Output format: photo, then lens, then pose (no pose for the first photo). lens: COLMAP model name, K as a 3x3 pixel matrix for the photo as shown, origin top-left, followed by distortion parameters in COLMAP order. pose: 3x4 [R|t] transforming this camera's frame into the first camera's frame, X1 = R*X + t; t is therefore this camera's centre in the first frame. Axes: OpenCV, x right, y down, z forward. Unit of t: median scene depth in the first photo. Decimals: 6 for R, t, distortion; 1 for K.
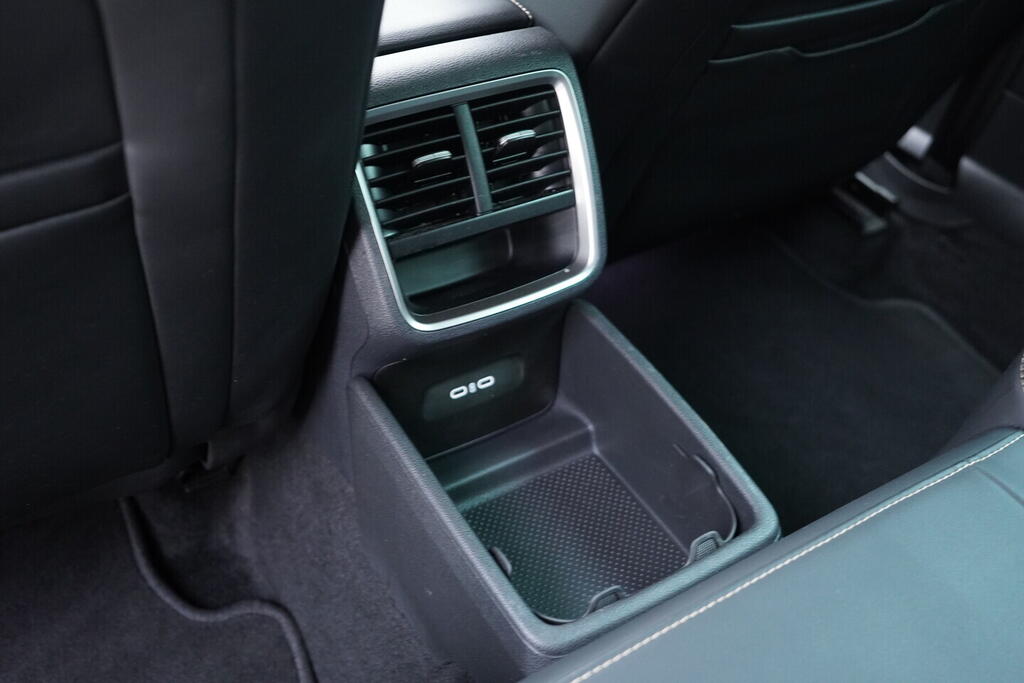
lens RADIAL K [[1048.5, 0, 512.0], [0, 1048.5, 341.5], [0, 0, 1]] dist [-0.007611, 0.029696]
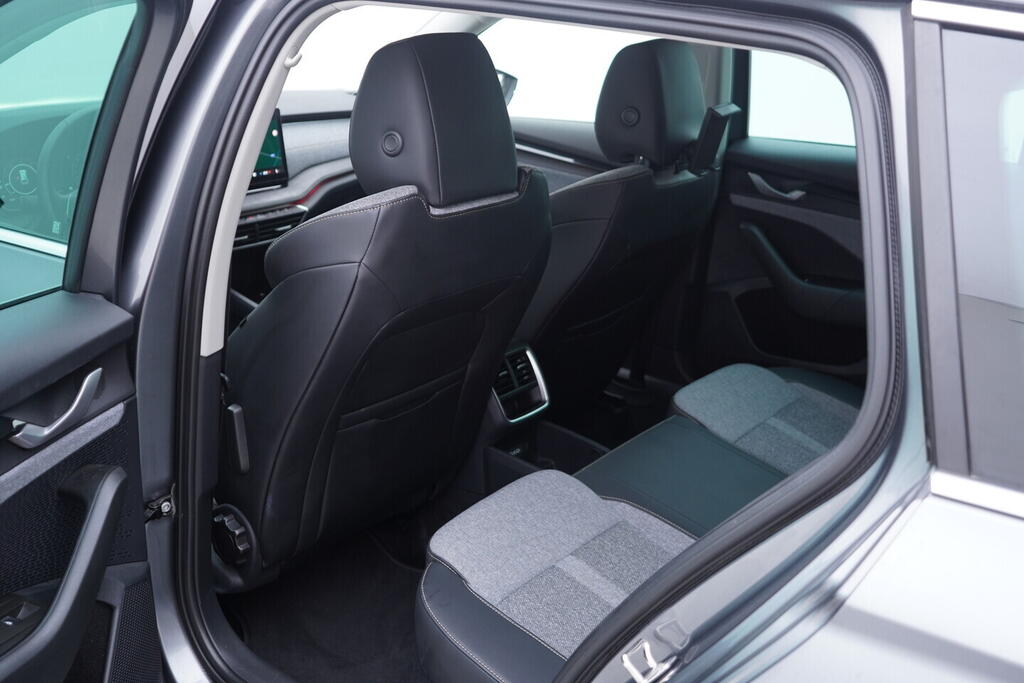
lens RADIAL K [[1048.5, 0, 512.0], [0, 1048.5, 341.5], [0, 0, 1]] dist [-0.007611, 0.029696]
pose [[0.948205, -0.148827, 0.280637, -0.929050], [0.232738, 0.926753, -0.294892, 0.702281], [-0.216193, 0.344933, 0.913390, -2.061723]]
